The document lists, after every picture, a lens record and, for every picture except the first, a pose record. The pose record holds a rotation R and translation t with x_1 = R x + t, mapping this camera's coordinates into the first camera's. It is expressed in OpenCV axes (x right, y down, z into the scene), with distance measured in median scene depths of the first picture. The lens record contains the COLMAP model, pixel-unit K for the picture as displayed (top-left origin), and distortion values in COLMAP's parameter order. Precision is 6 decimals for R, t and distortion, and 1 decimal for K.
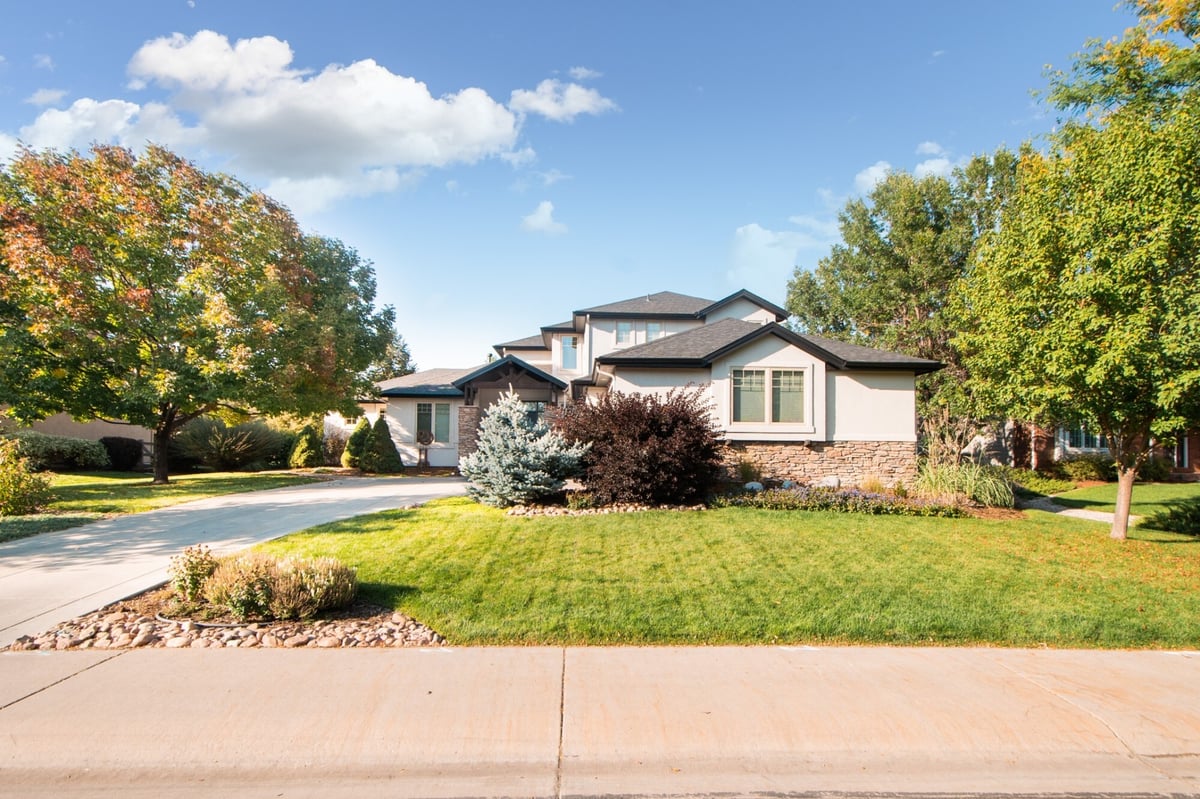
lens RADIAL K [[579.7, 0, 603.0], [0, 579.7, 445.9], [0, 0, 1]] dist [0.015235, -0.000073]
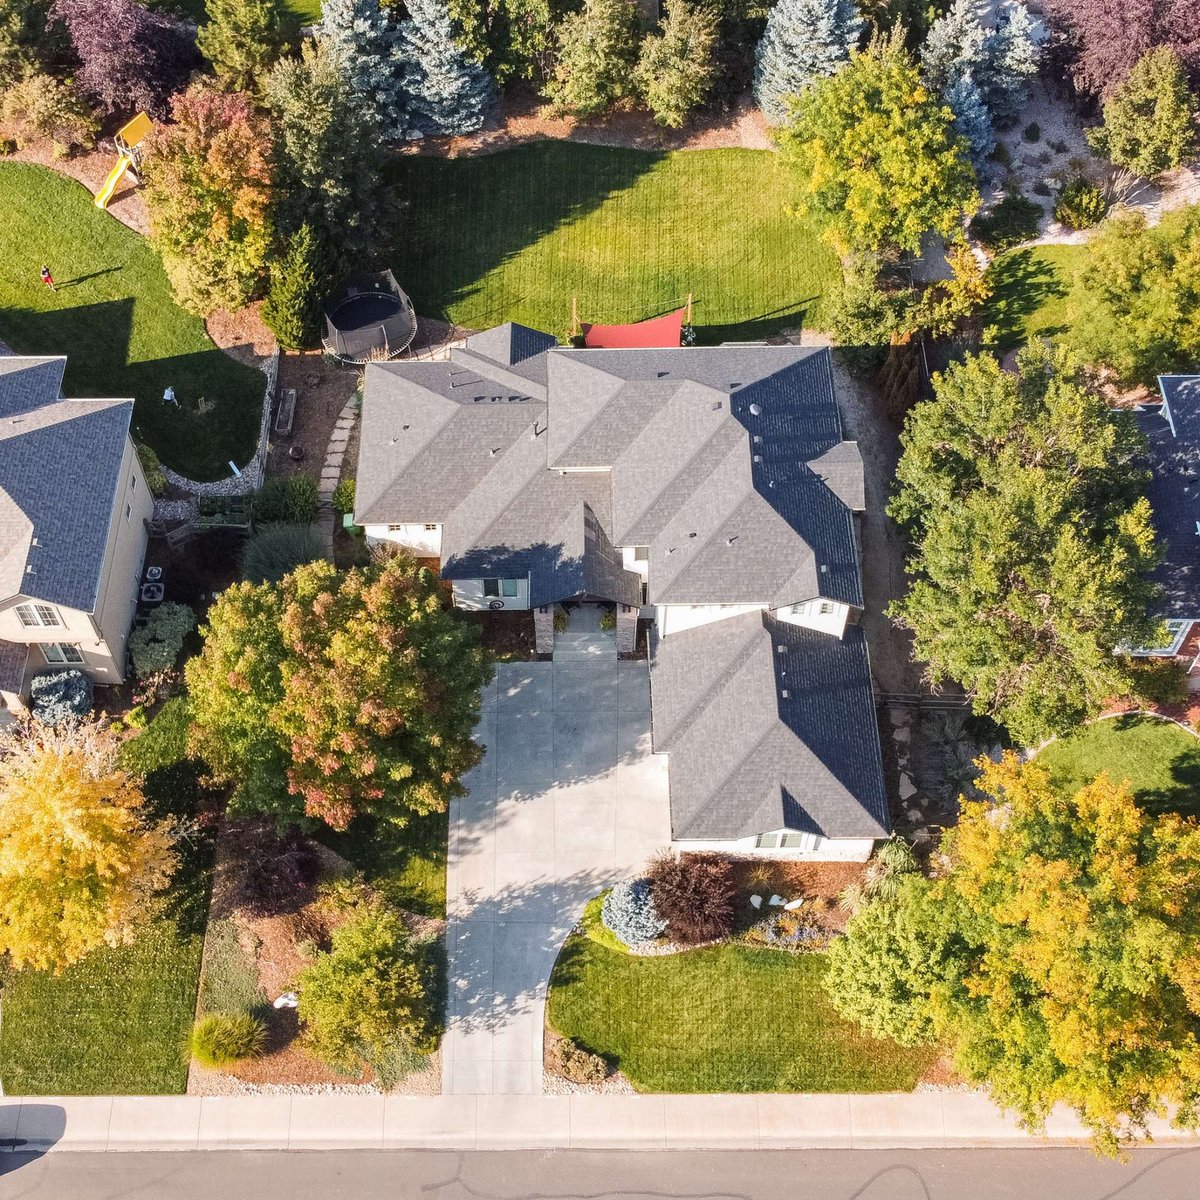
lens RADIAL K [[1625.5, 0, 600.0], [0, 1625.5, 600.0], [0, 0, 1]] dist [0.000007, -0.007056]
pose [[0.999466, 0.020671, -0.025322, -0.107462], [0.010551, 0.529169, 0.848451, -4.238119], [0.030938, -0.848264, 0.528668, -0.819989]]
